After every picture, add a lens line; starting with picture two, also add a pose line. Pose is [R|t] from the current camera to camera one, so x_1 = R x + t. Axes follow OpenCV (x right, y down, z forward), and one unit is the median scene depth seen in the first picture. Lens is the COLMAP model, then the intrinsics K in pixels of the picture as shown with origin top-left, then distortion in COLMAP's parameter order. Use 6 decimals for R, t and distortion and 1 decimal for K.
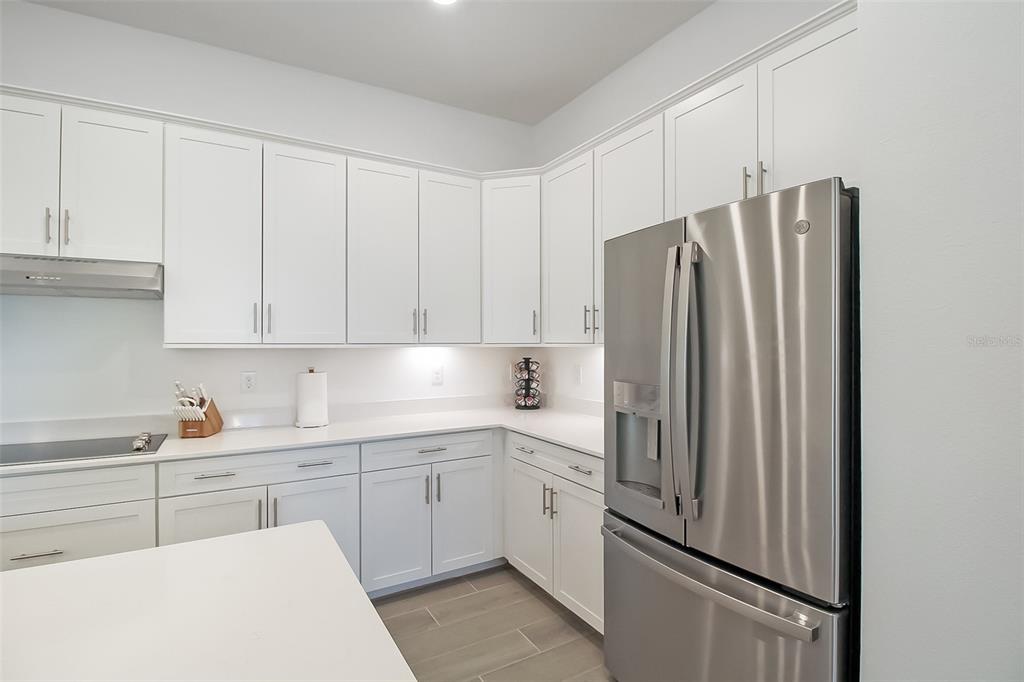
lens RADIAL K [[486.6, 0, 535.6], [0, 486.6, 341.0], [0, 0, 1]] dist [-0.013904, -0.001138]
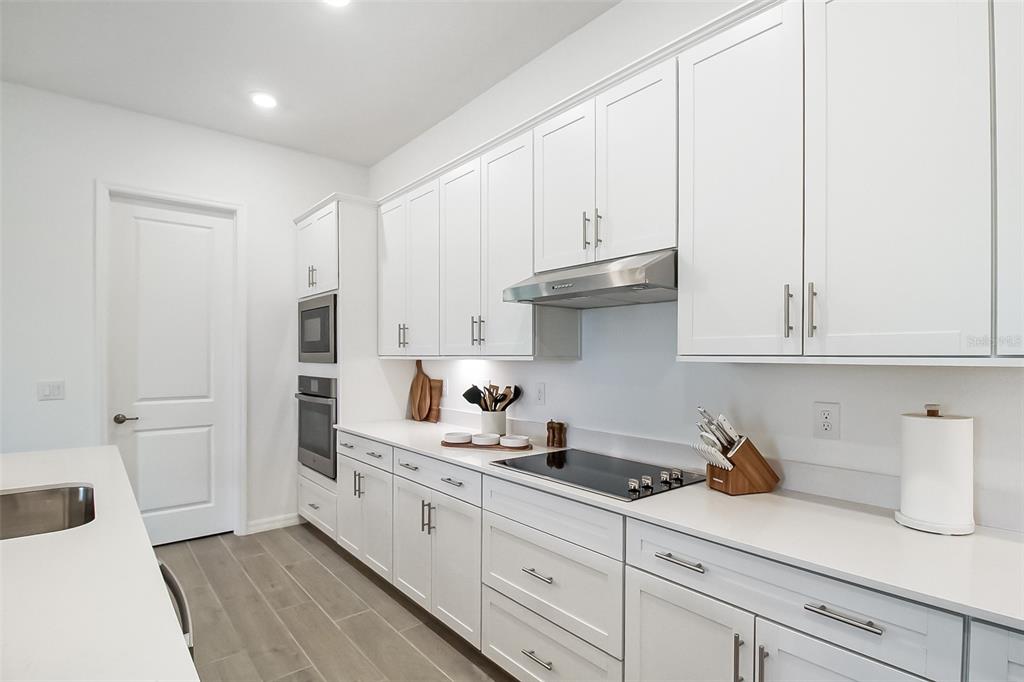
lens RADIAL K [[530.1, 0, 508.3], [0, 530.1, 356.6], [0, 0, 1]] dist [0.003321, -0.003660]
pose [[0.129729, 0.003258, -0.991544, 0.001338], [0.002304, 0.999991, 0.003587, 0.003238], [0.991547, -0.002750, 0.129720, 0.540148]]
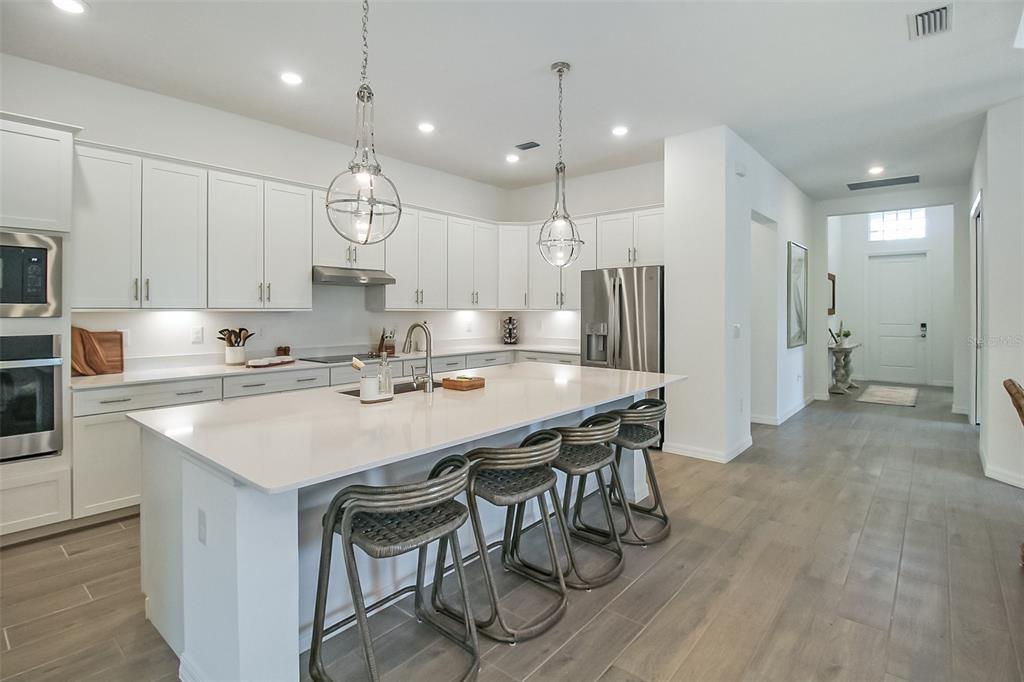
lens RADIAL K [[486.6, 0, 527.0], [0, 486.6, 318.4], [0, 0, 1]] dist [-0.013904, -0.001138]
pose [[0.946709, -0.003497, 0.322071, -0.742734], [-0.002816, 0.999813, 0.019134, 0.004280], [-0.322078, -0.019021, 0.946522, -1.068231]]
